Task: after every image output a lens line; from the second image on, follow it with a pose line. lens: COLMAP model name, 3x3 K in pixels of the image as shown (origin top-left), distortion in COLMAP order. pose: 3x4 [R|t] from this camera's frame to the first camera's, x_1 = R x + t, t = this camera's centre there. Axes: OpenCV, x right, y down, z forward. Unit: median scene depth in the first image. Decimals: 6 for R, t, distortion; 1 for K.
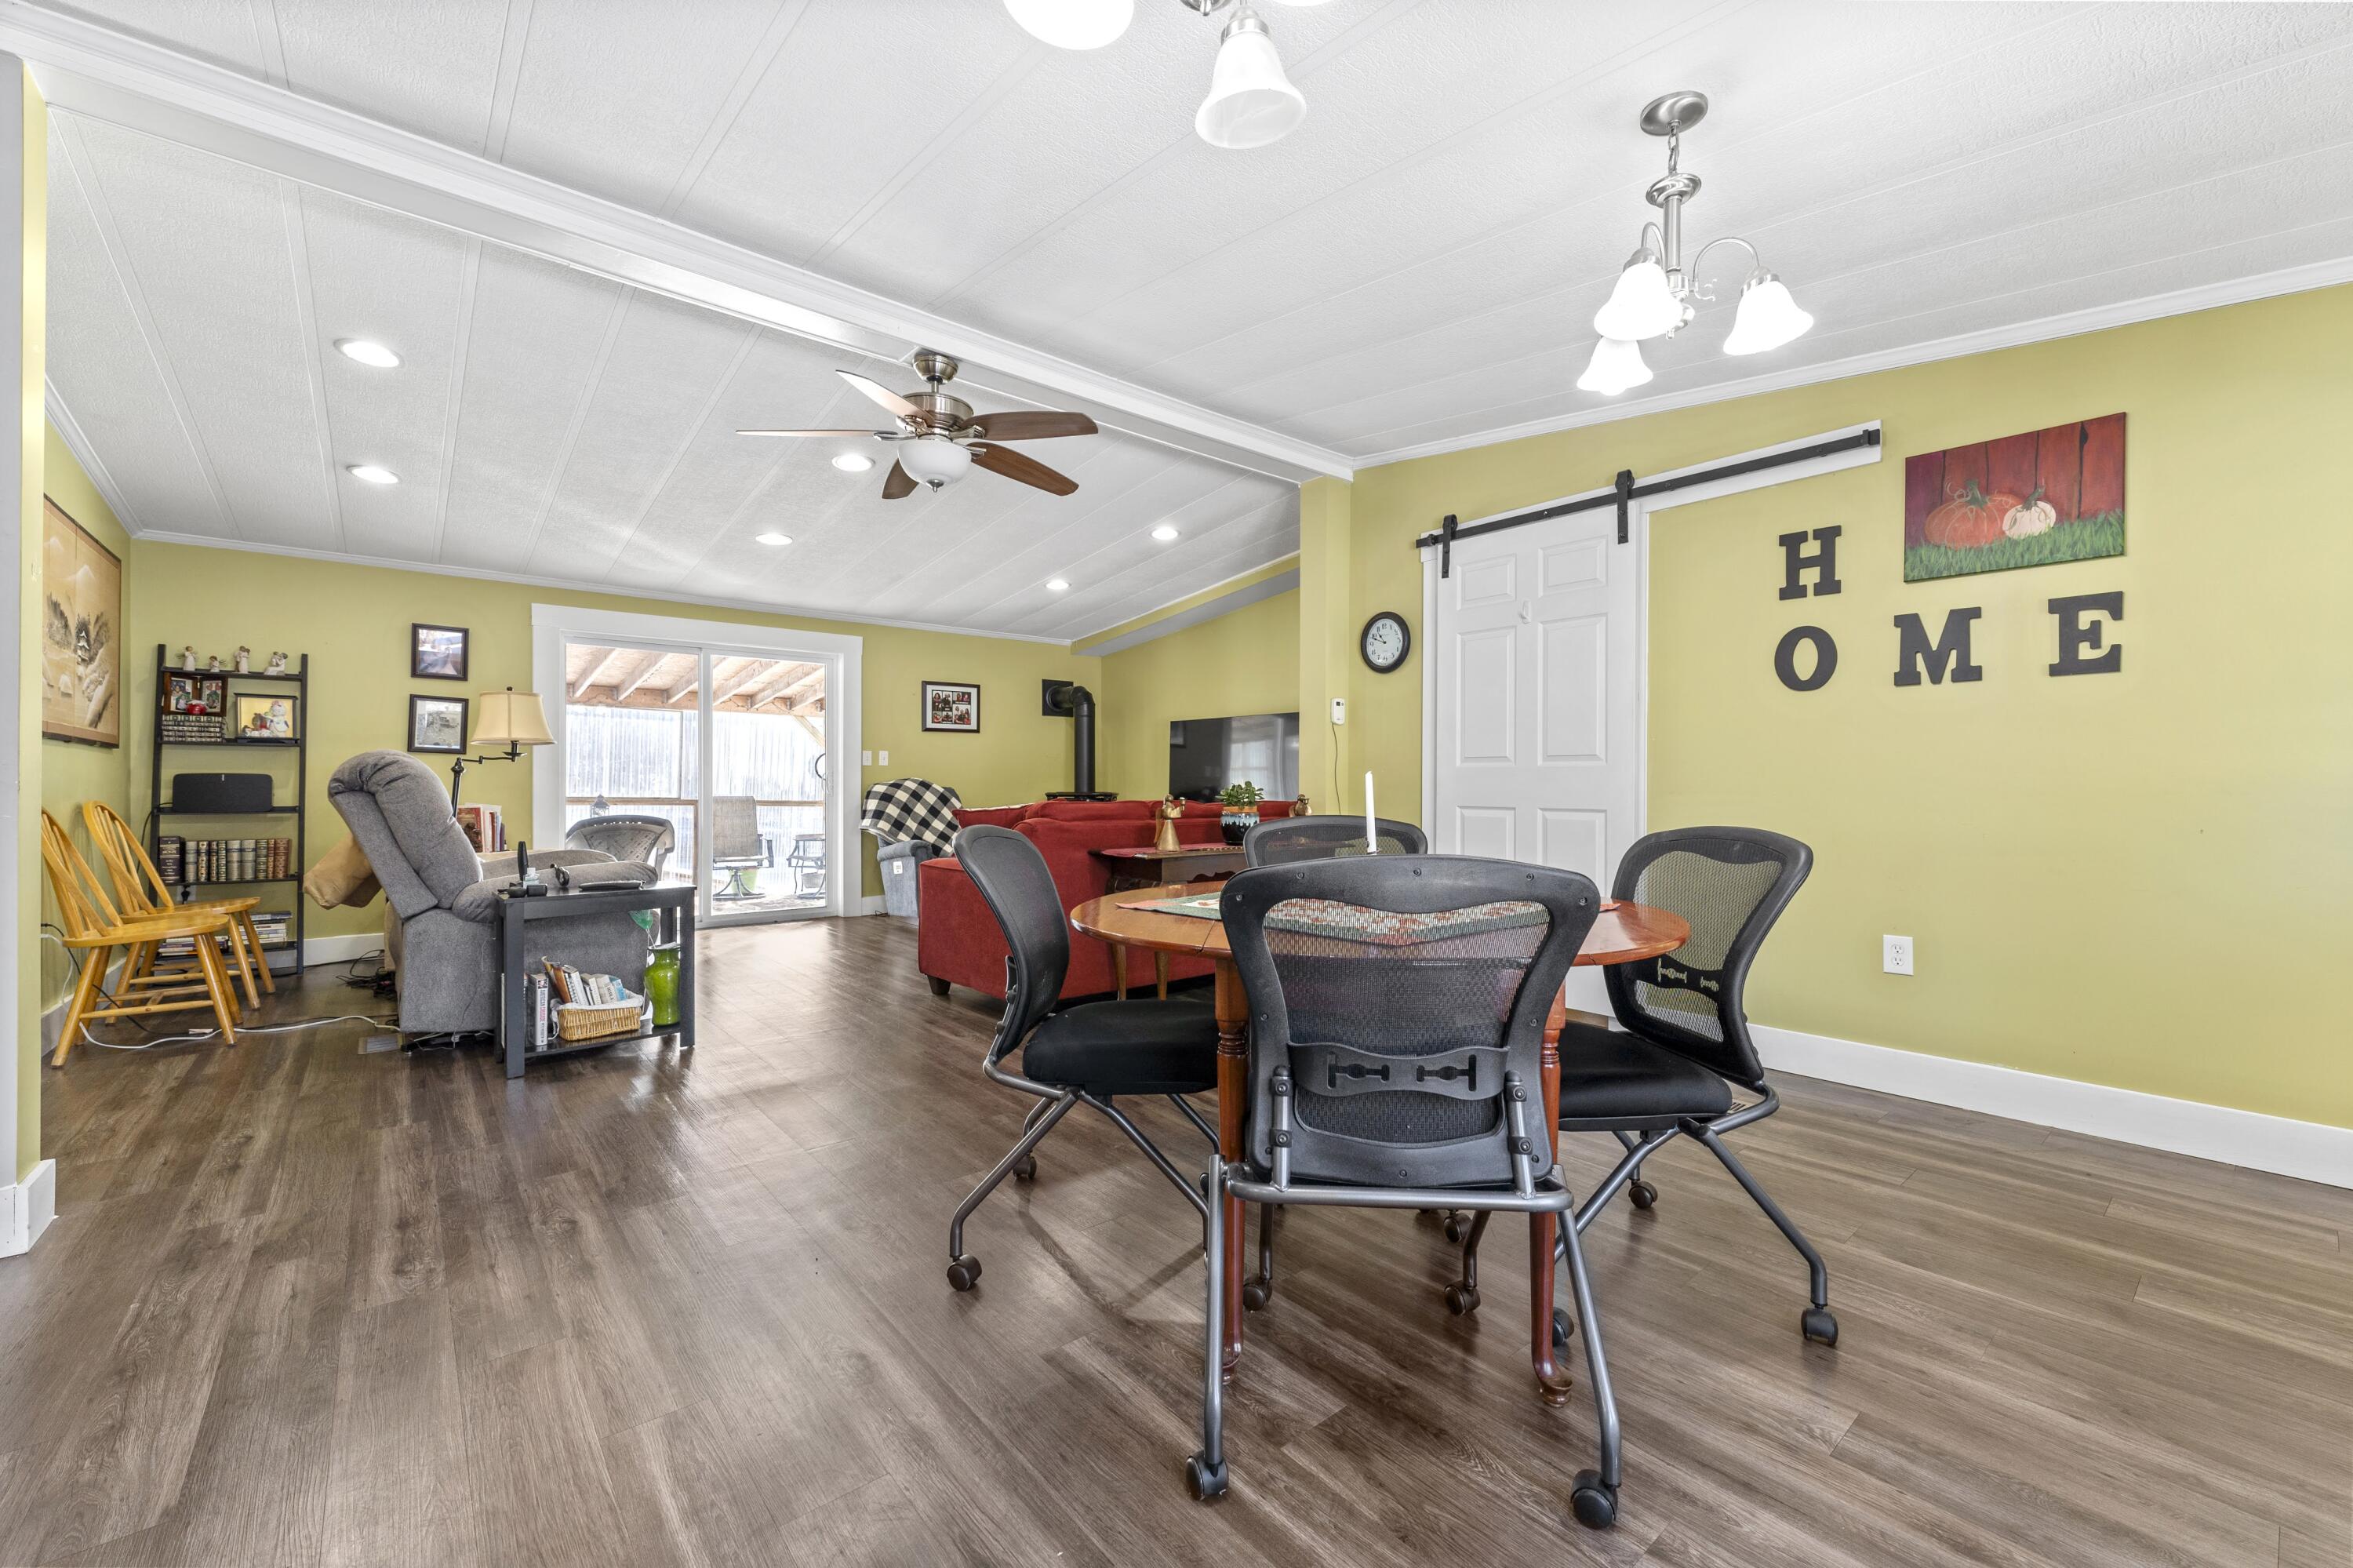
lens RADIAL K [[927.5, 0, 1176.2], [0, 927.5, 784.5], [0, 0, 1]] dist [0.001177, 0.000094]
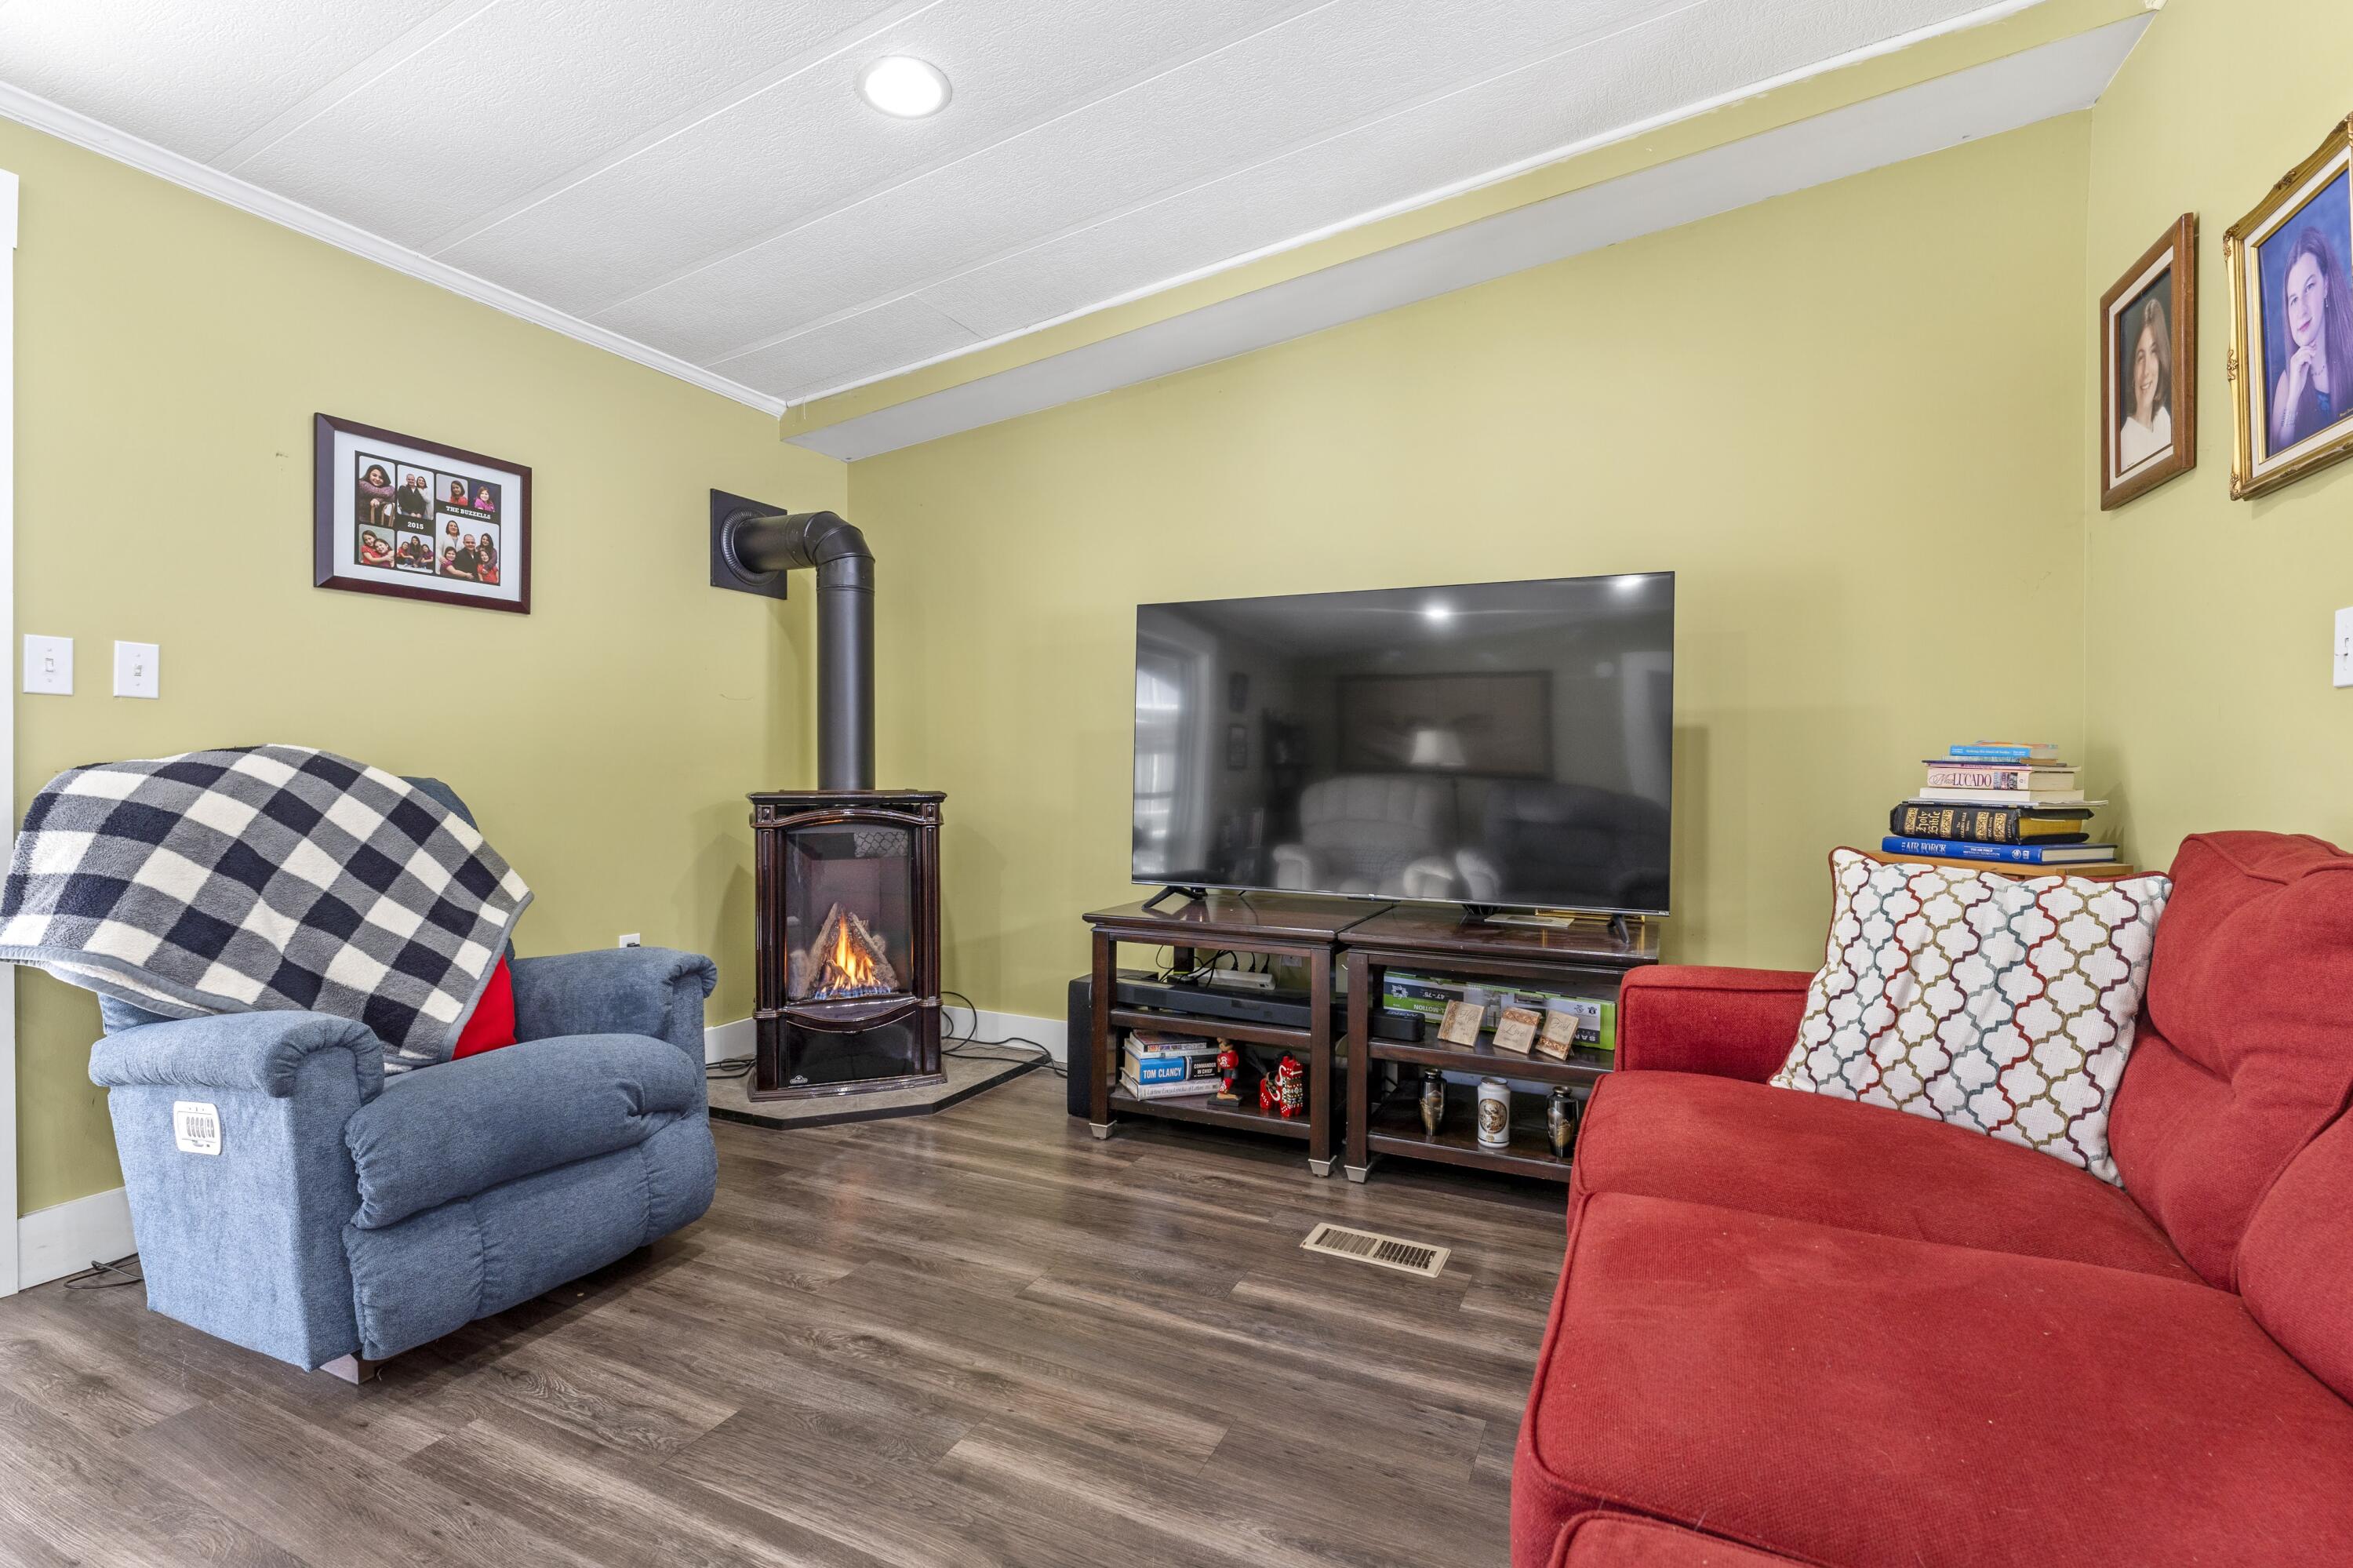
lens RADIAL K [[1059.8, 0, 1175.2], [0, 1059.8, 770.3], [0, 0, 1]] dist [-0.002546, -0.000622]
pose [[0.907581, -0.001412, 0.419875, -0.176756], [0.002937, 0.999991, -0.002986, 0.002082], [-0.419867, 0.003943, 0.907577, 0.615157]]
